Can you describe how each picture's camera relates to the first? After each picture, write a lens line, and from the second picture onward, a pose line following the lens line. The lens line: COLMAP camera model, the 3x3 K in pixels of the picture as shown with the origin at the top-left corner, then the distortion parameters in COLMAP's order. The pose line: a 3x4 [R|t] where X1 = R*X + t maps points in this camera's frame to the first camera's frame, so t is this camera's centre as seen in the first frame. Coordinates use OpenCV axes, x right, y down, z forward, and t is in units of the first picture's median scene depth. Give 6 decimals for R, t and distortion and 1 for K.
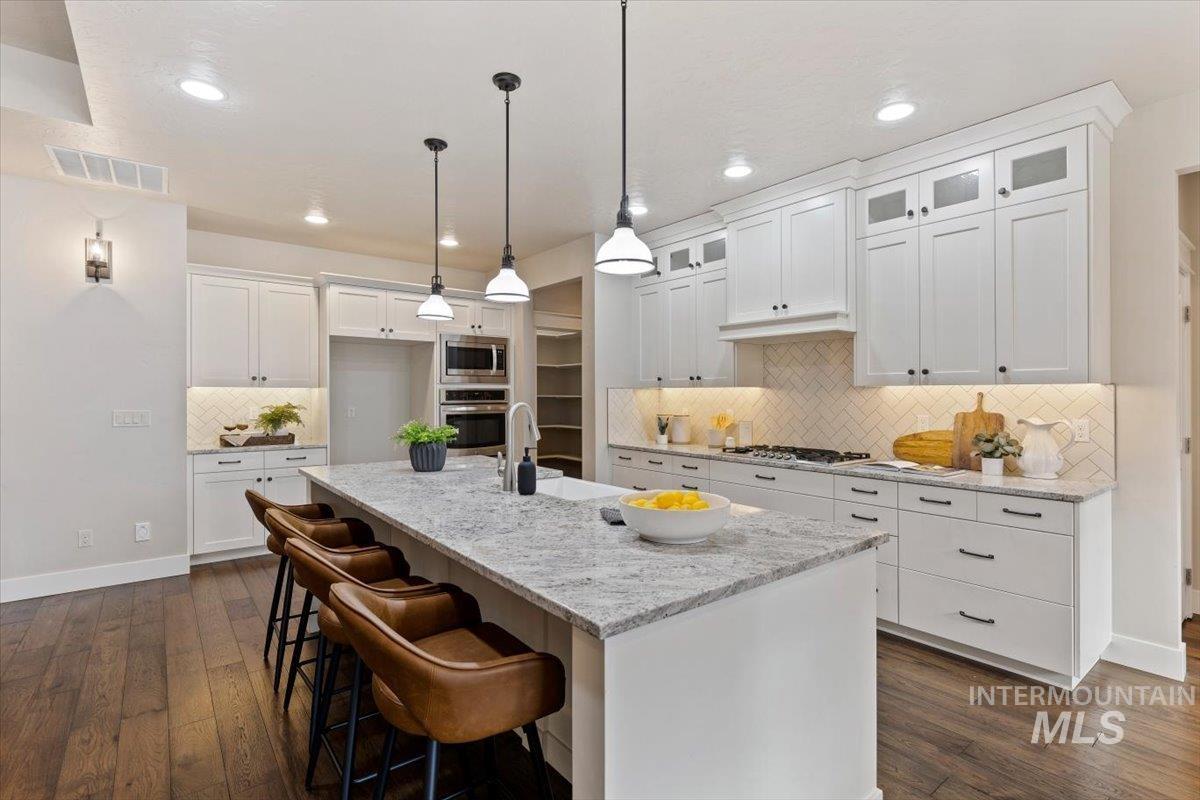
lens RADIAL K [[555.3, 0, 597.2], [0, 555.3, 394.9], [0, 0, 1]] dist [0.005655, -0.000365]
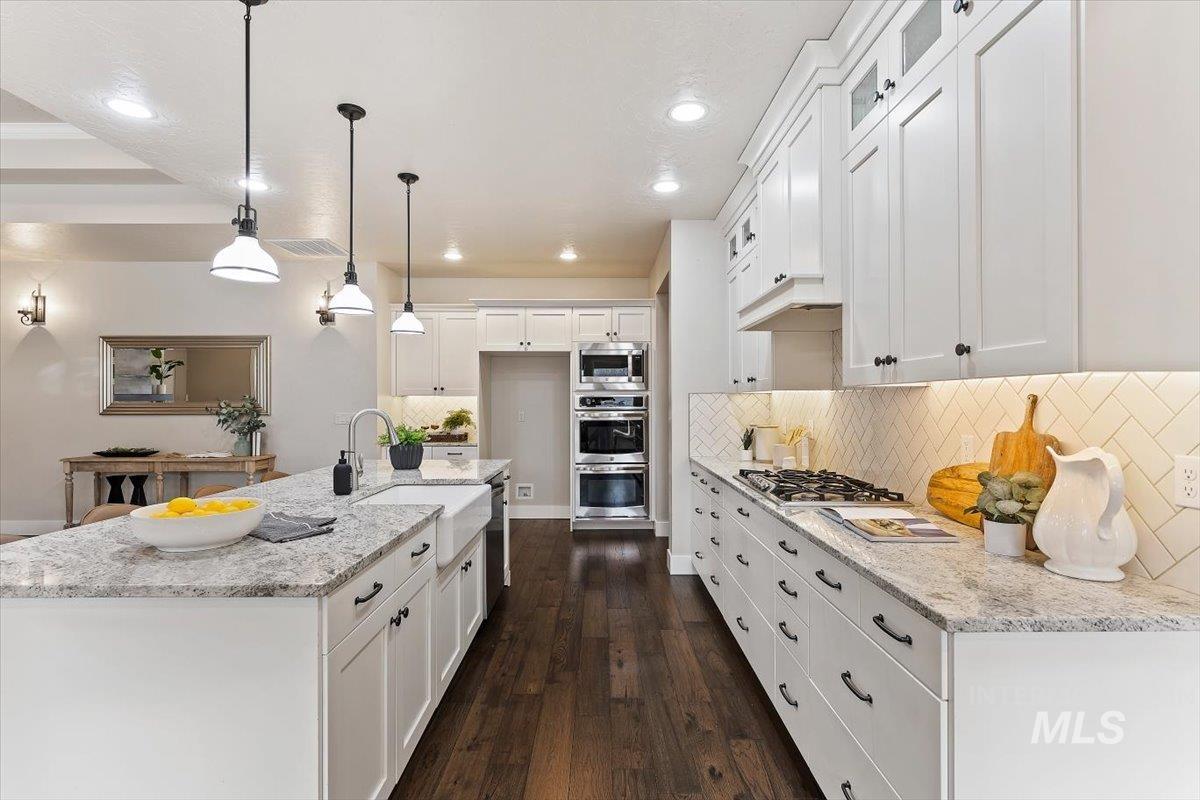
lens RADIAL K [[555.3, 0, 601.8], [0, 555.3, 401.4], [0, 0, 1]] dist [0.005655, -0.000365]
pose [[0.791684, -0.002712, -0.610925, 0.450572], [0.002466, 0.999996, -0.001243, 0.001206], [0.610926, -0.000523, 0.791687, 0.224271]]
